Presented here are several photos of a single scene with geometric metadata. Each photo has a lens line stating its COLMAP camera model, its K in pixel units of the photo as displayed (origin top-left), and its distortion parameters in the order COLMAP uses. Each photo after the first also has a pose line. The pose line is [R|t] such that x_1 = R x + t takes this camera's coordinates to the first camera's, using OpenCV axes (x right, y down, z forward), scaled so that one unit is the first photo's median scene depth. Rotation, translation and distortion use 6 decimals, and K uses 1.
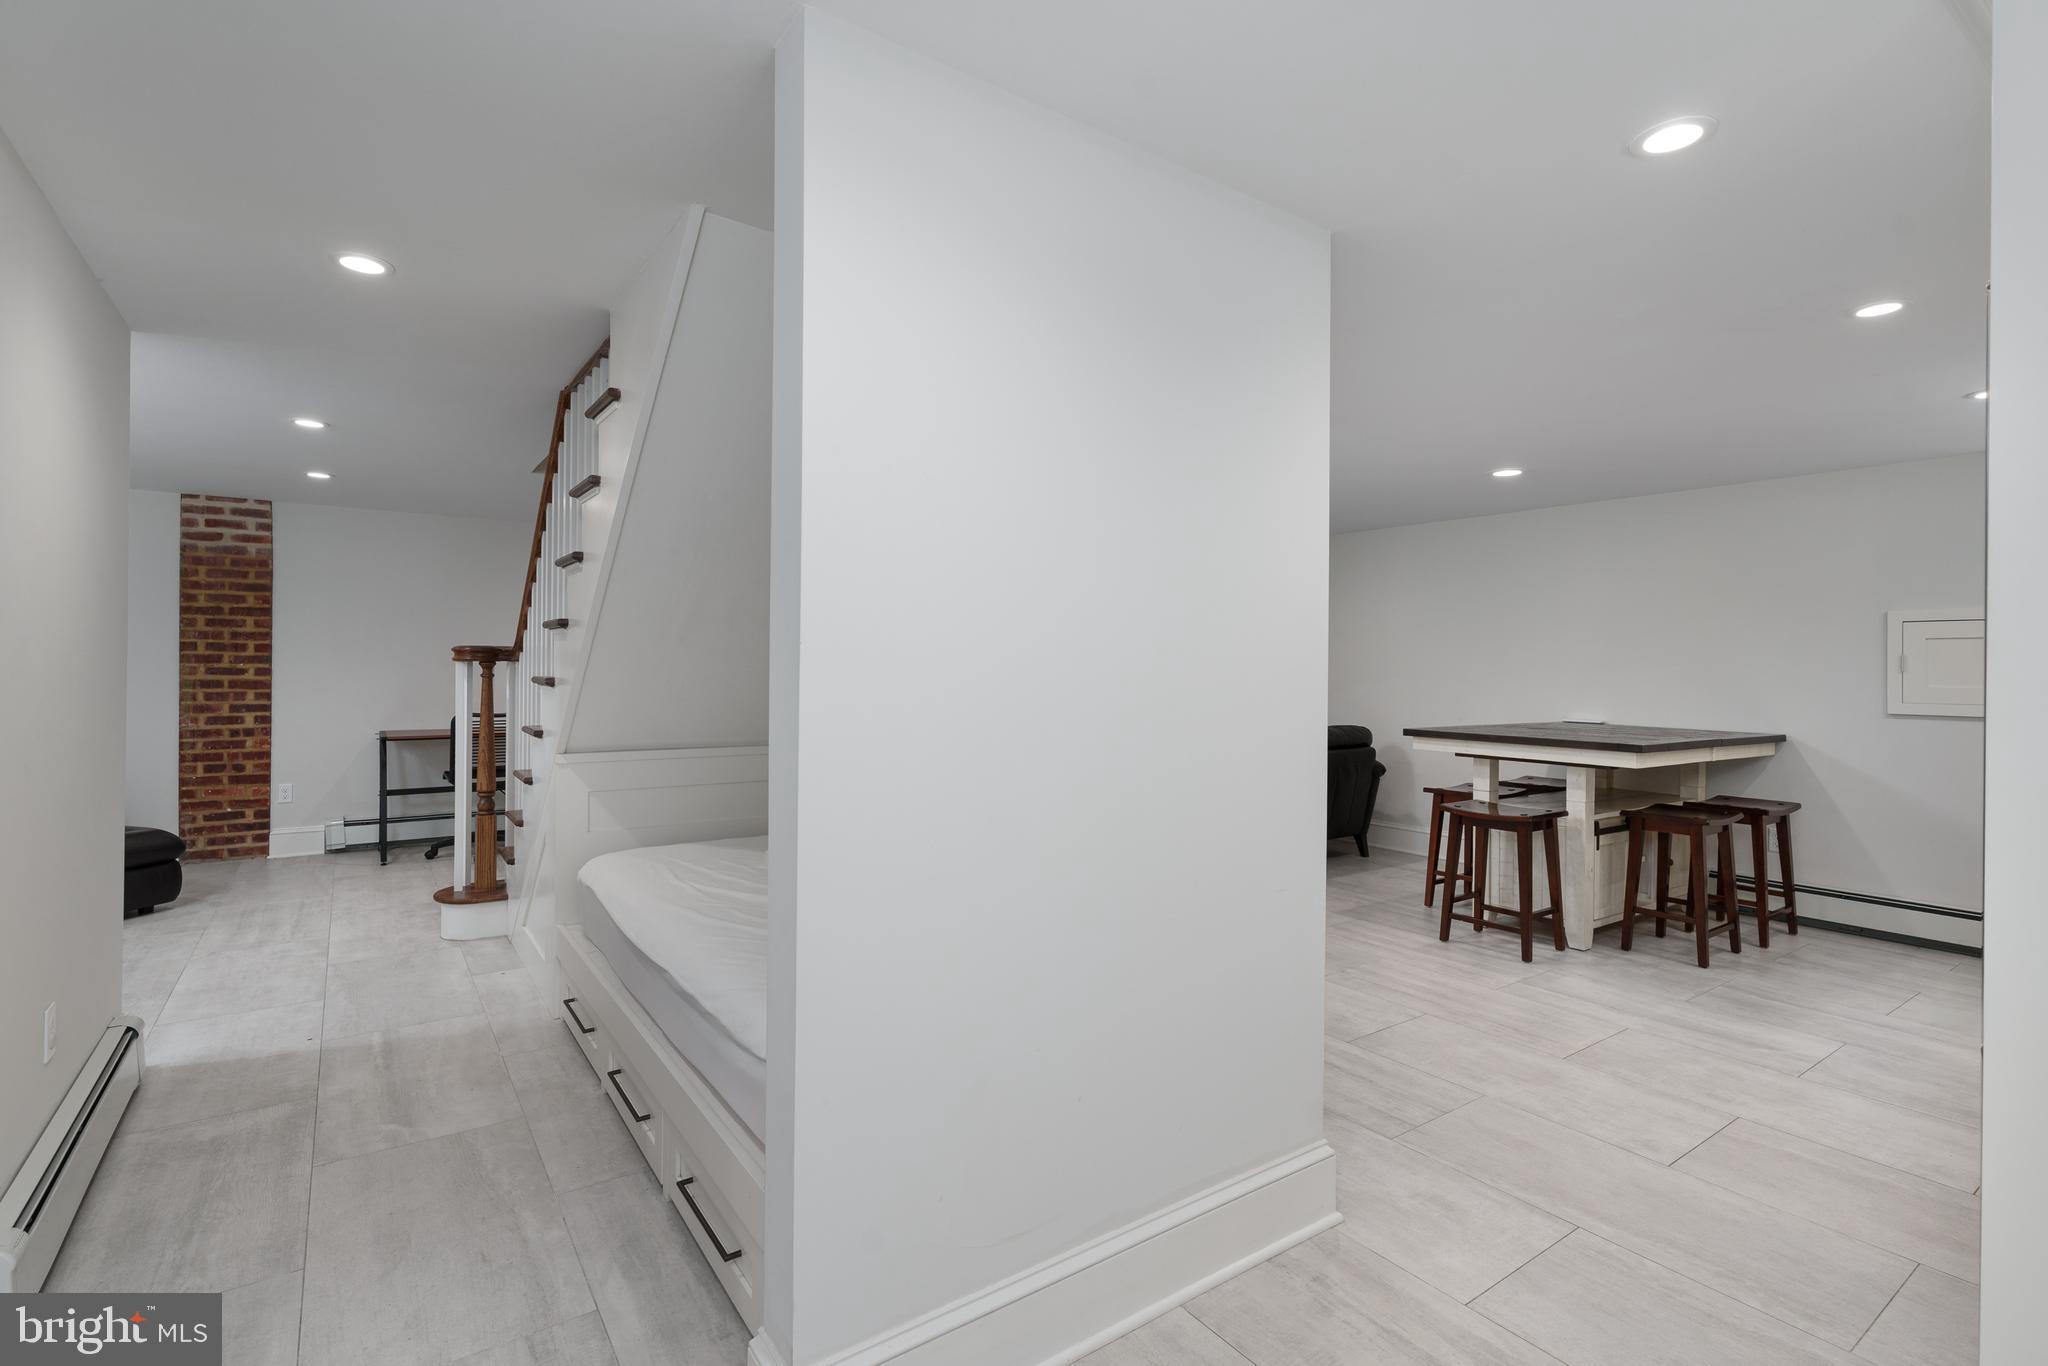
lens RADIAL K [[970.1, 0, 1027.6], [0, 970.1, 665.9], [0, 0, 1]] dist [0.001220, 0.000921]
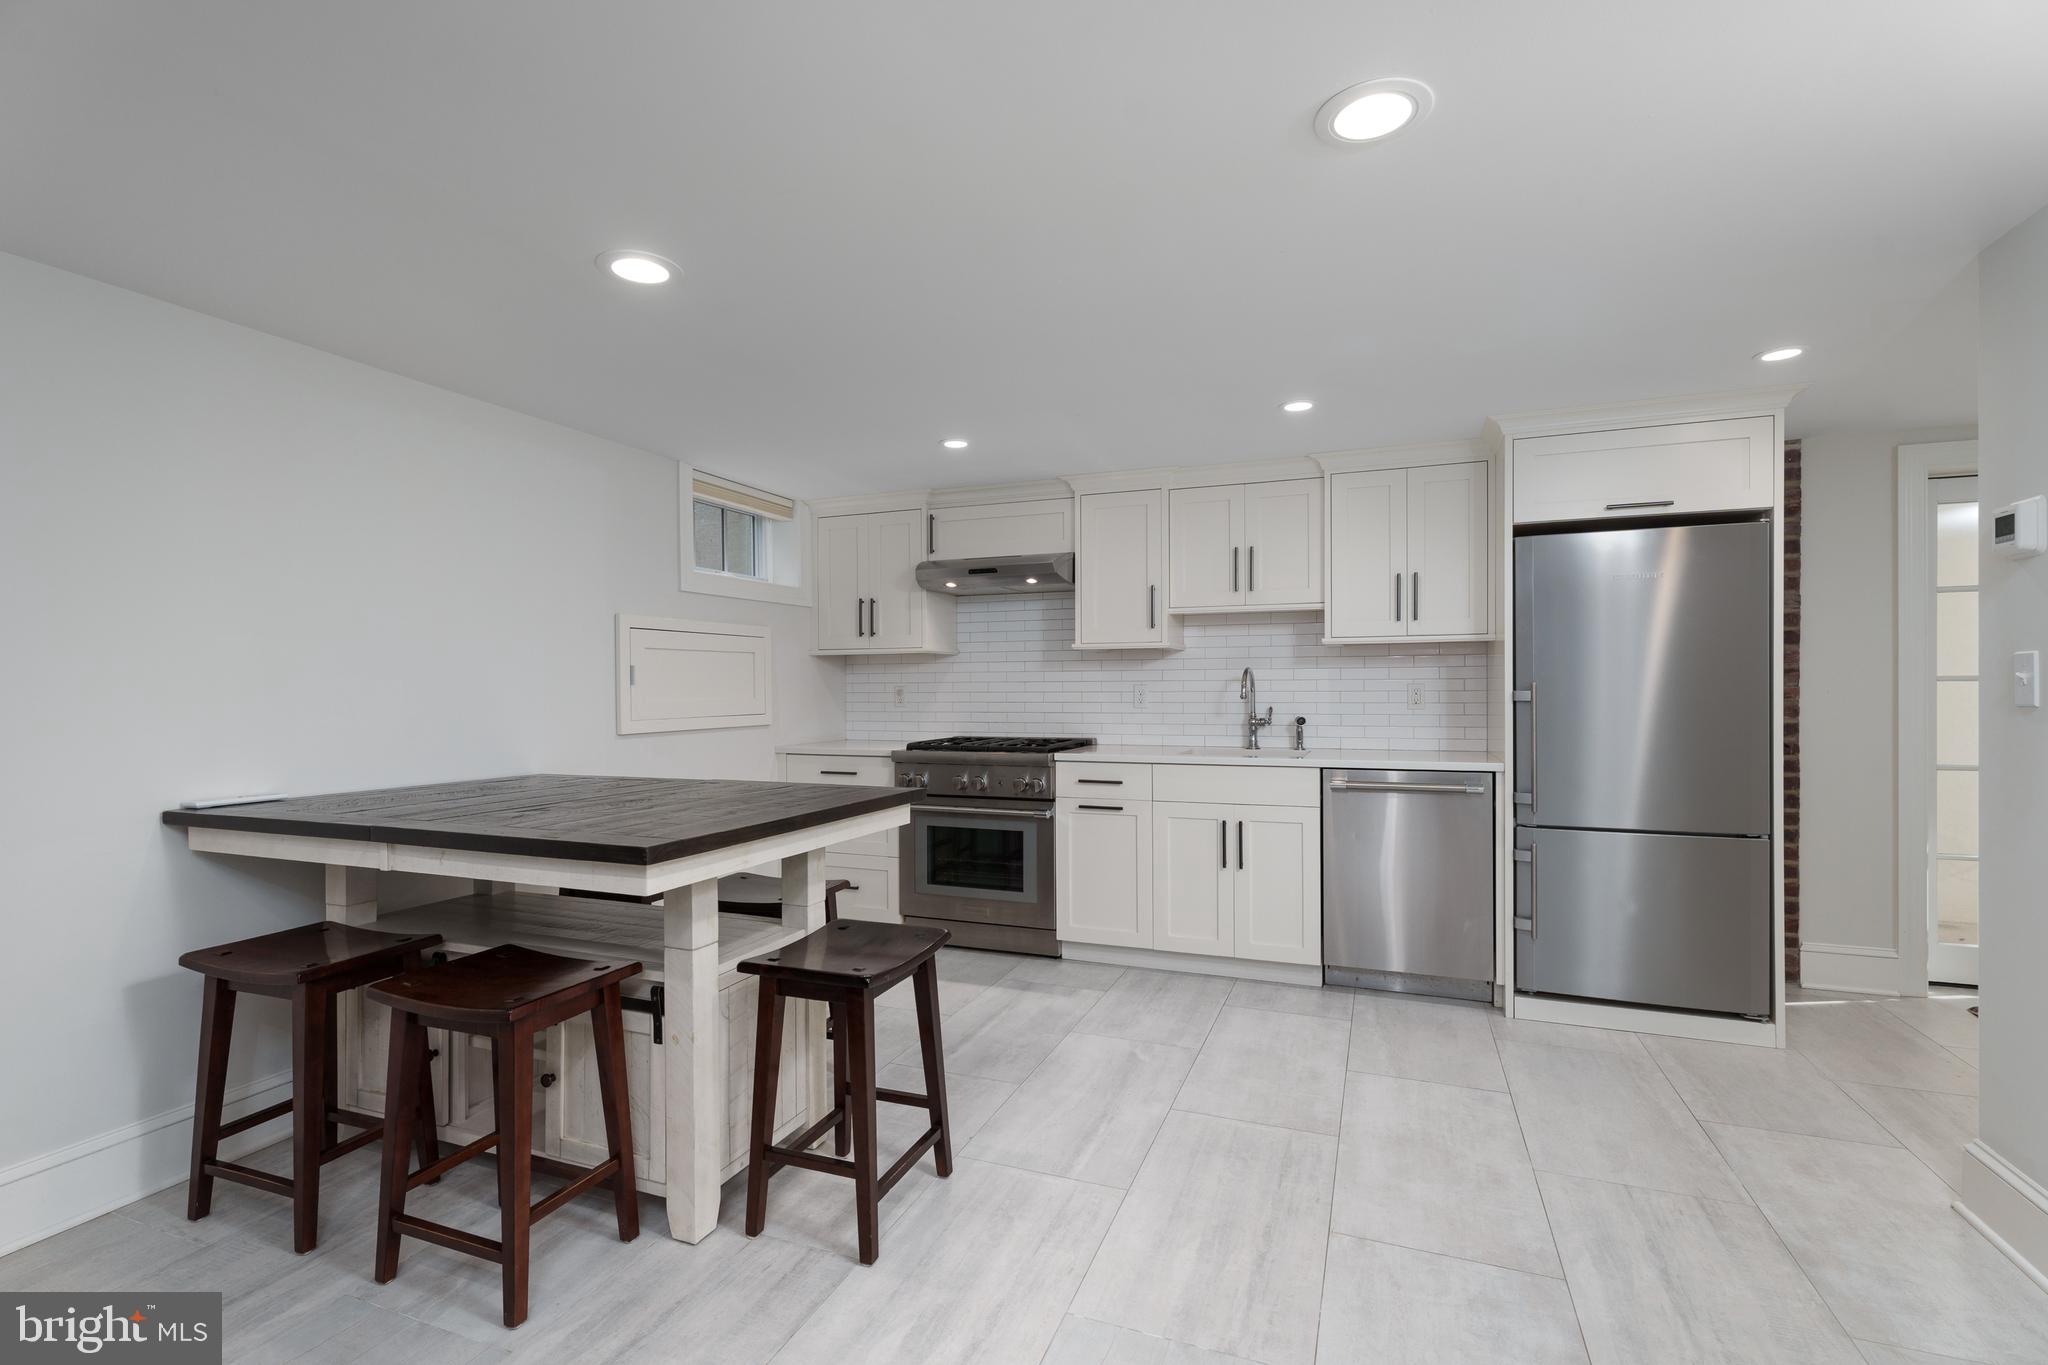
lens RADIAL K [[908.3, 0, 1012.1], [0, 908.3, 686.6], [0, 0, 1]] dist [0.005372, -0.000923]
pose [[-0.518183, -0.006038, 0.855249, 0.014097], [-0.002224, 0.999981, 0.005713, 0.001329], [-0.855267, 0.001058, -0.518187, 1.185398]]
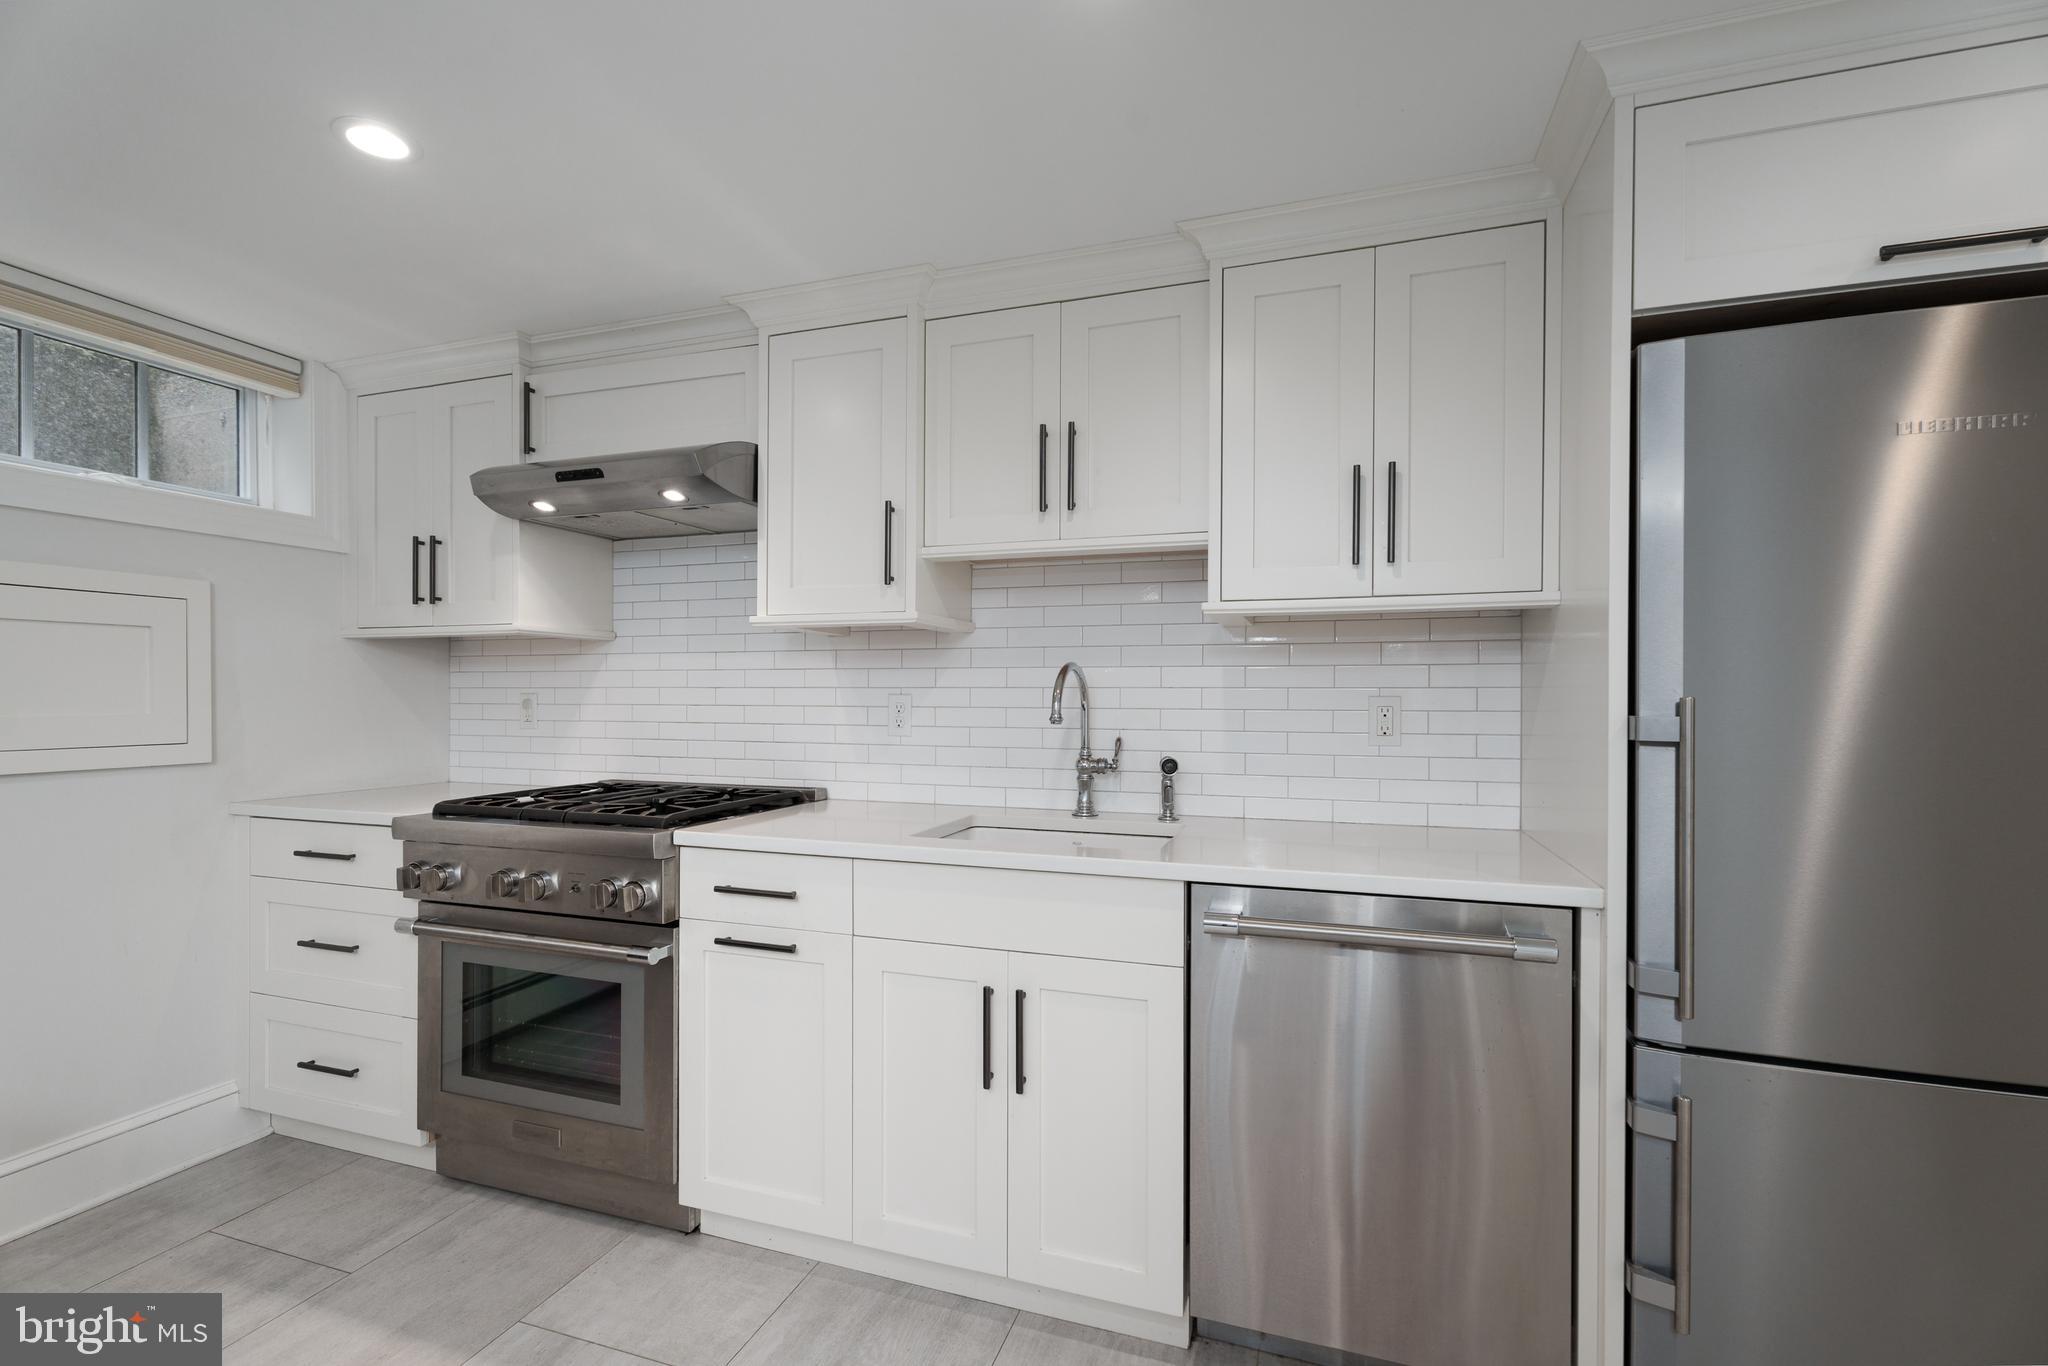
lens RADIAL K [[908.3, 0, 1018.4], [0, 908.3, 697.0], [0, 0, 1]] dist [0.005372, -0.000923]
pose [[-0.569608, -0.010951, 0.821843, 0.313134], [-0.011951, 0.999916, 0.005041, 0.002590], [-0.821829, -0.006951, -0.569691, 0.780668]]
